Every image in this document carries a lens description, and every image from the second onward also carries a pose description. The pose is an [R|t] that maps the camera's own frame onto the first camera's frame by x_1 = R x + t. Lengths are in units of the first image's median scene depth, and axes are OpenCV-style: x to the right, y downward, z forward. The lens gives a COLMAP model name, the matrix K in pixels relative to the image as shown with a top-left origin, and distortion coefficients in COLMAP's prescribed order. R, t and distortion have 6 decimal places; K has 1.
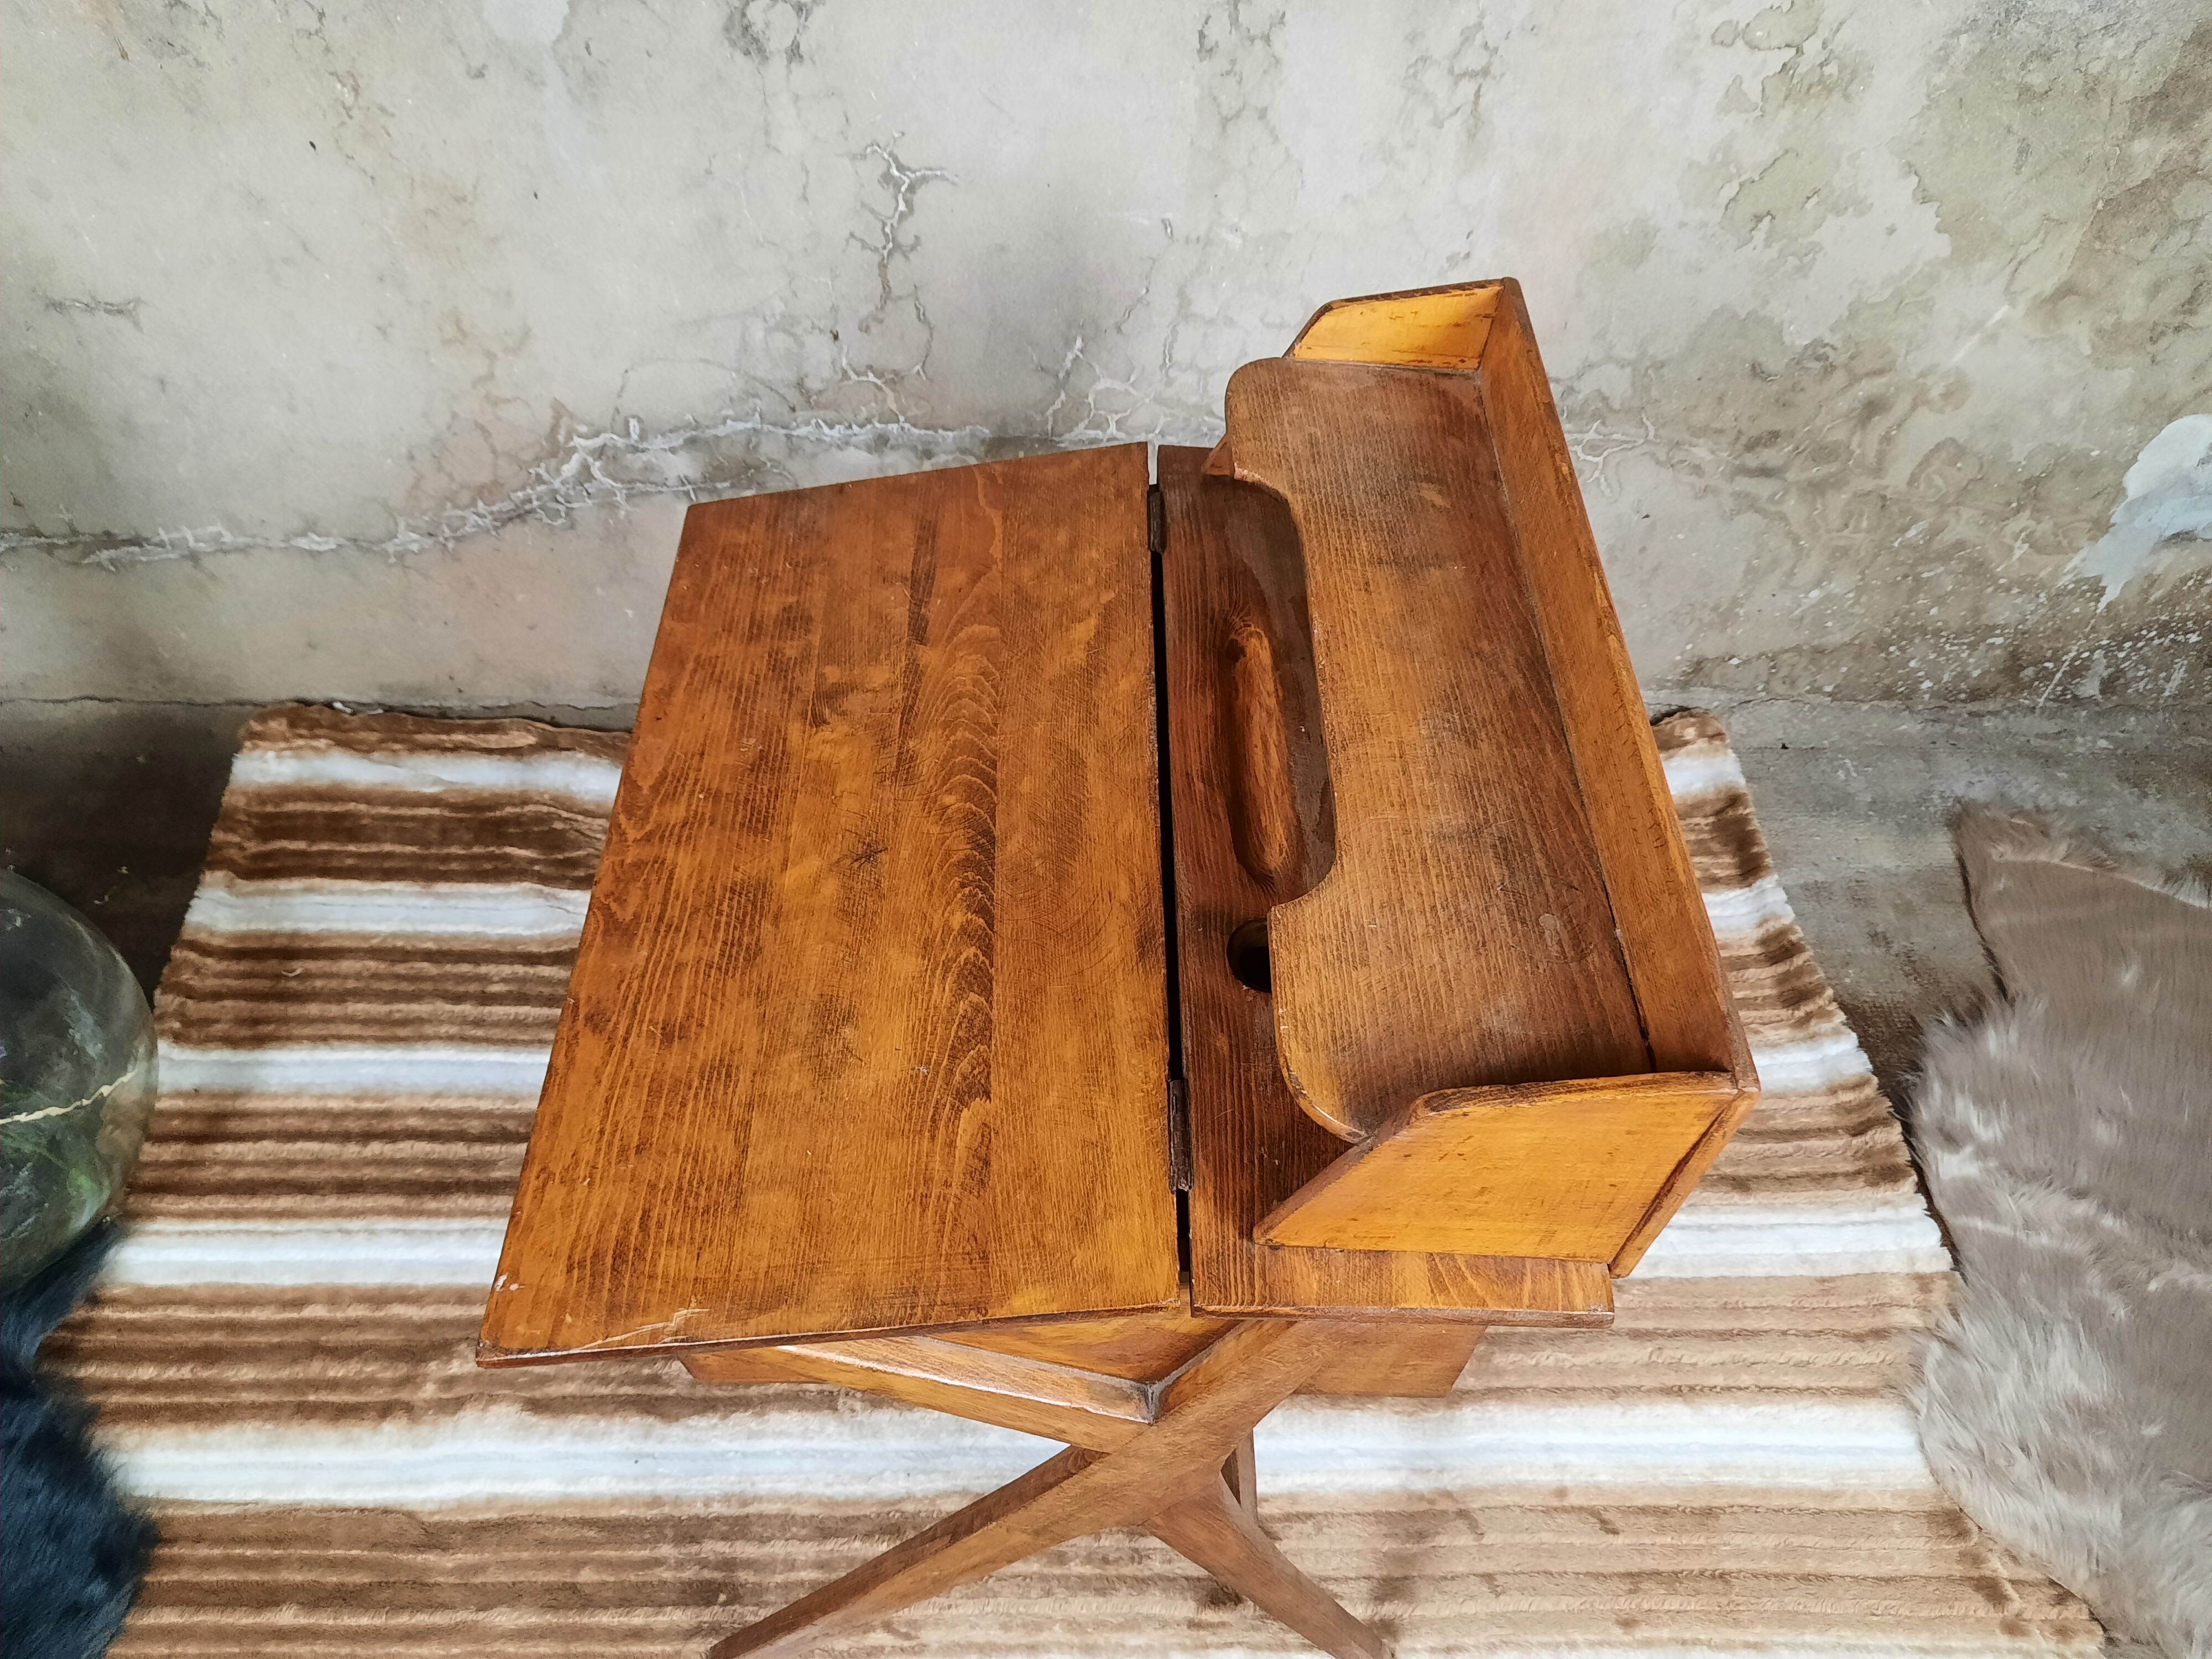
lens RADIAL K [[1640.6, 0, 1115.0], [0, 1640.6, 819.6], [0, 0, 1]] dist [0.042189, -0.040710]
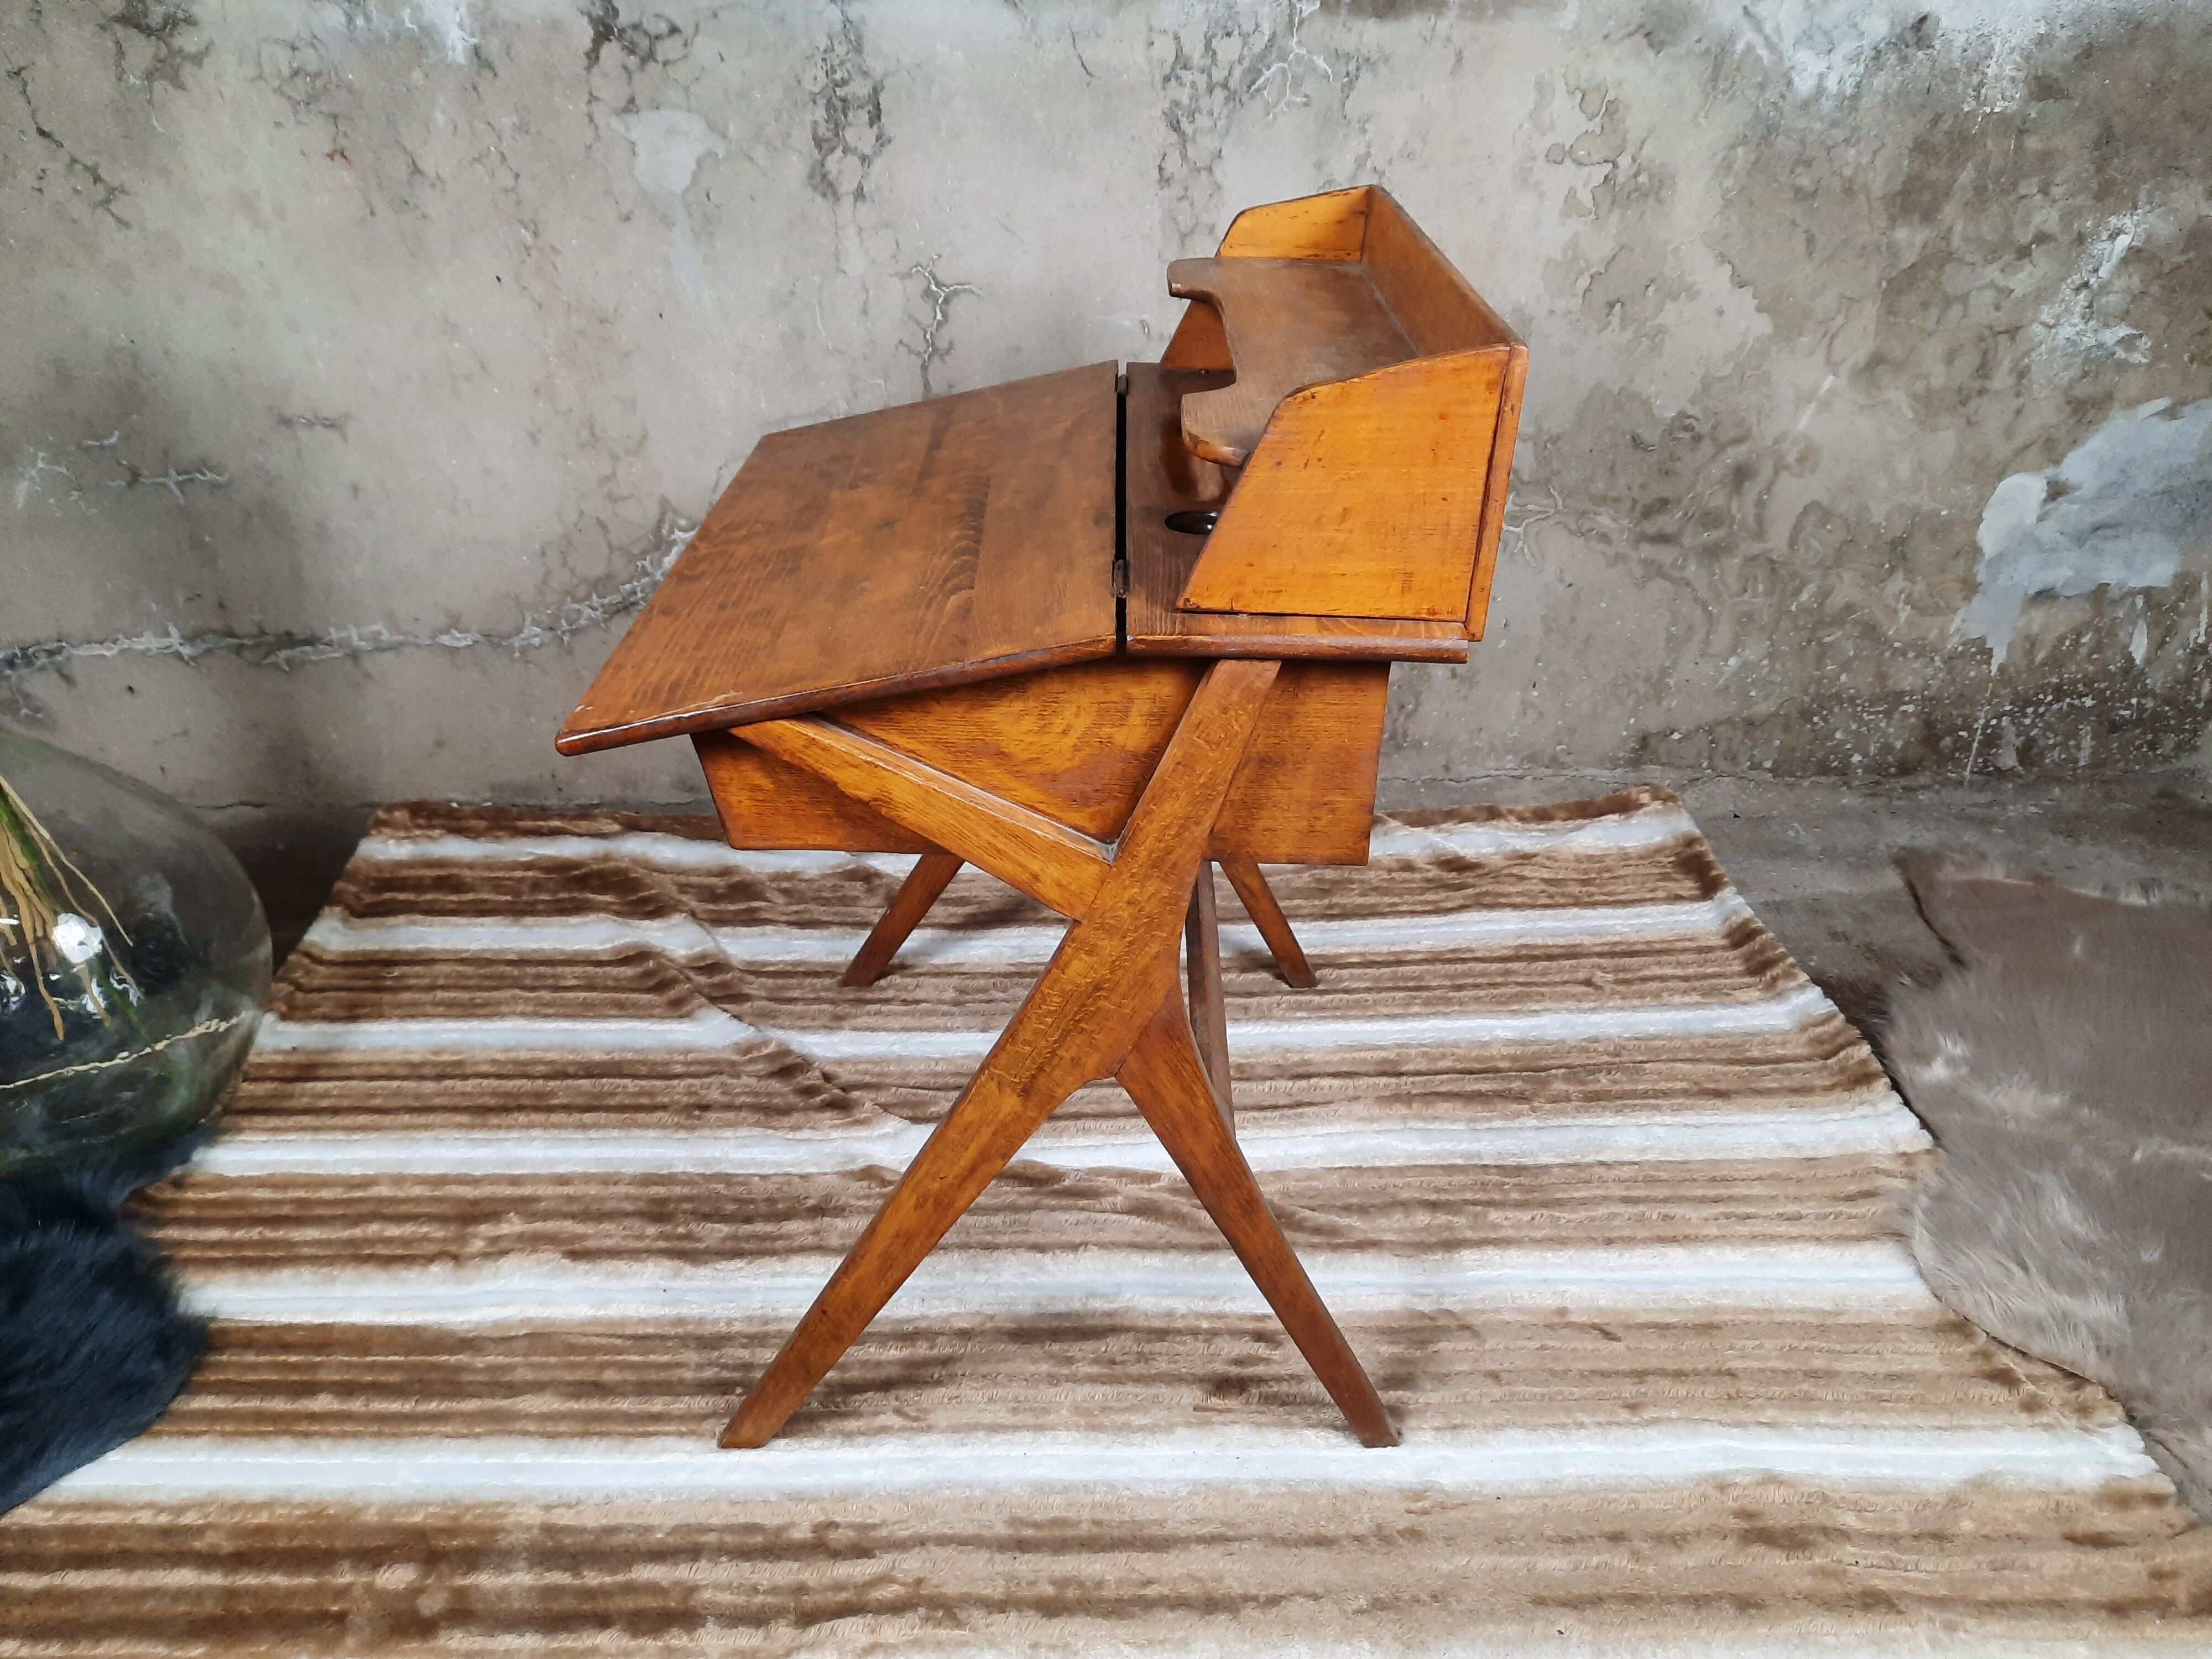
lens RADIAL K [[1640.6, 0, 1117.0], [0, 1640.6, 820.9], [0, 0, 1]] dist [0.042189, -0.040710]
pose [[0.998700, -0.035938, -0.036155, 0.038331], [0.020921, 0.935697, -0.352184, 0.409917], [0.046487, 0.350970, 0.935232, -0.058696]]
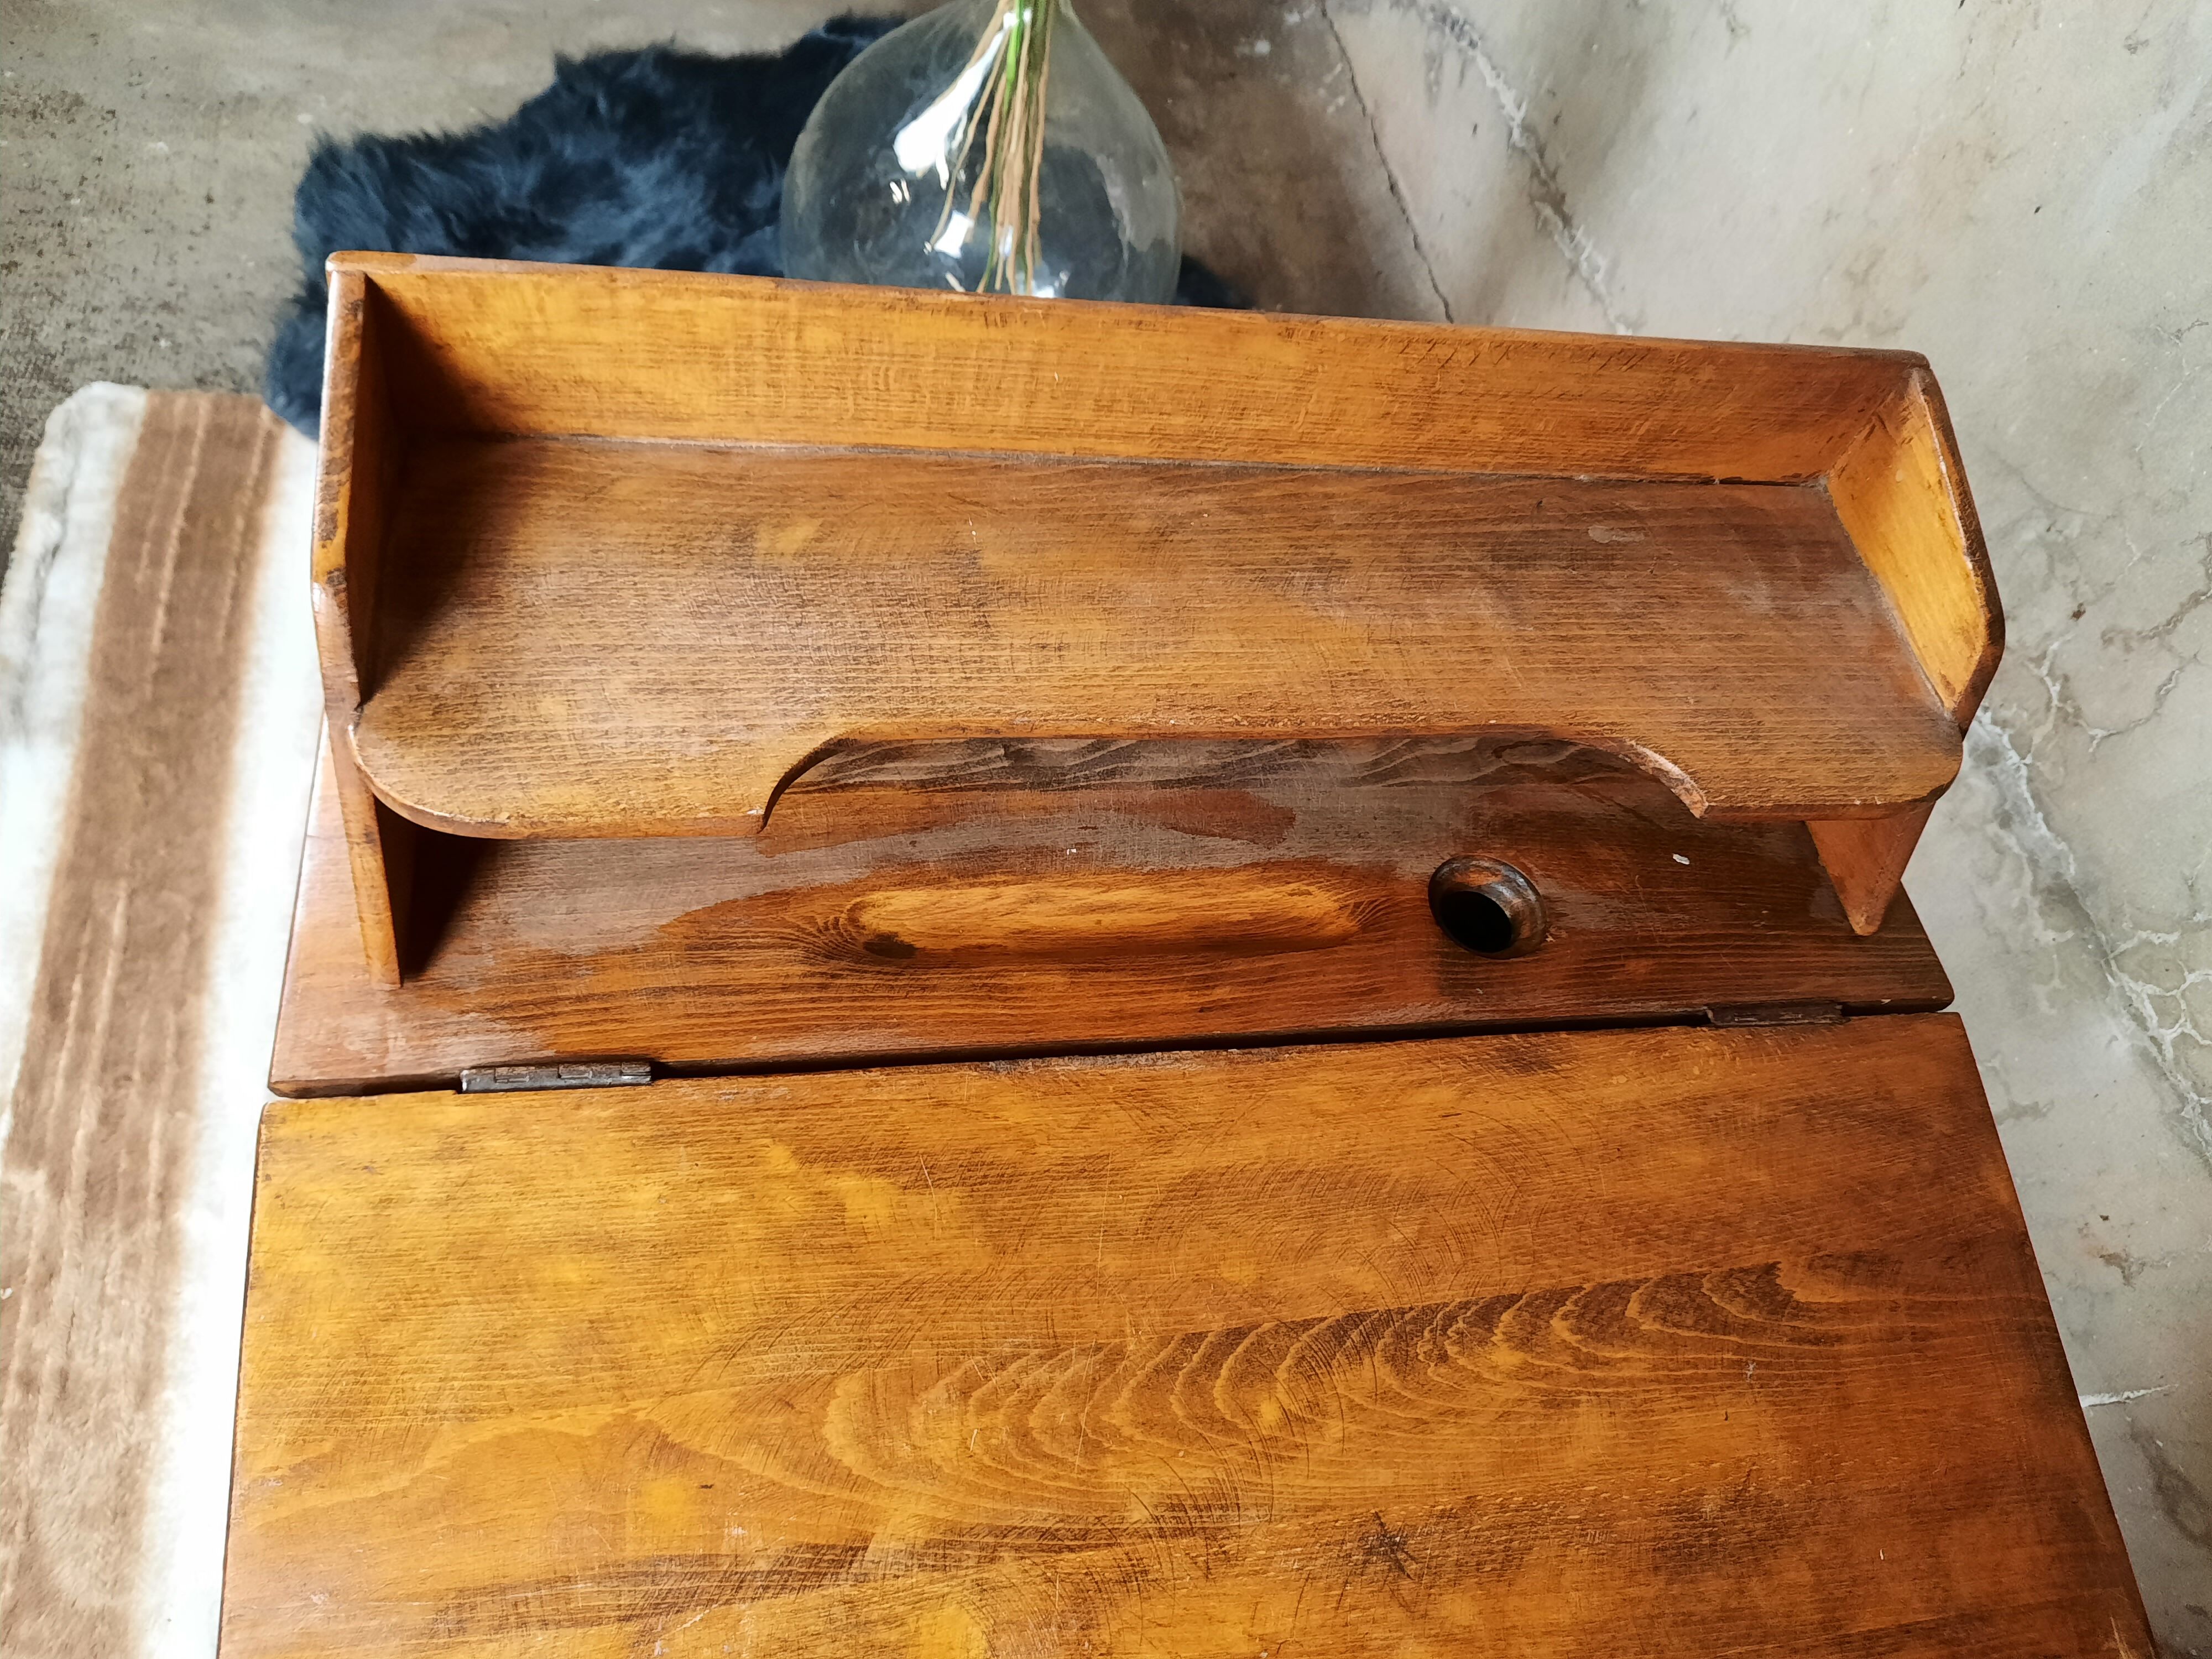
lens RADIAL K [[1640.6, 0, 1117.6], [0, 1640.6, 810.7], [0, 0, 1]] dist [0.042189, -0.040710]
pose [[0.152141, 0.816558, -0.556854, 0.227065], [-0.863804, 0.383654, 0.326577, -0.128038], [0.480308, 0.431327, 0.763715, 0.270580]]
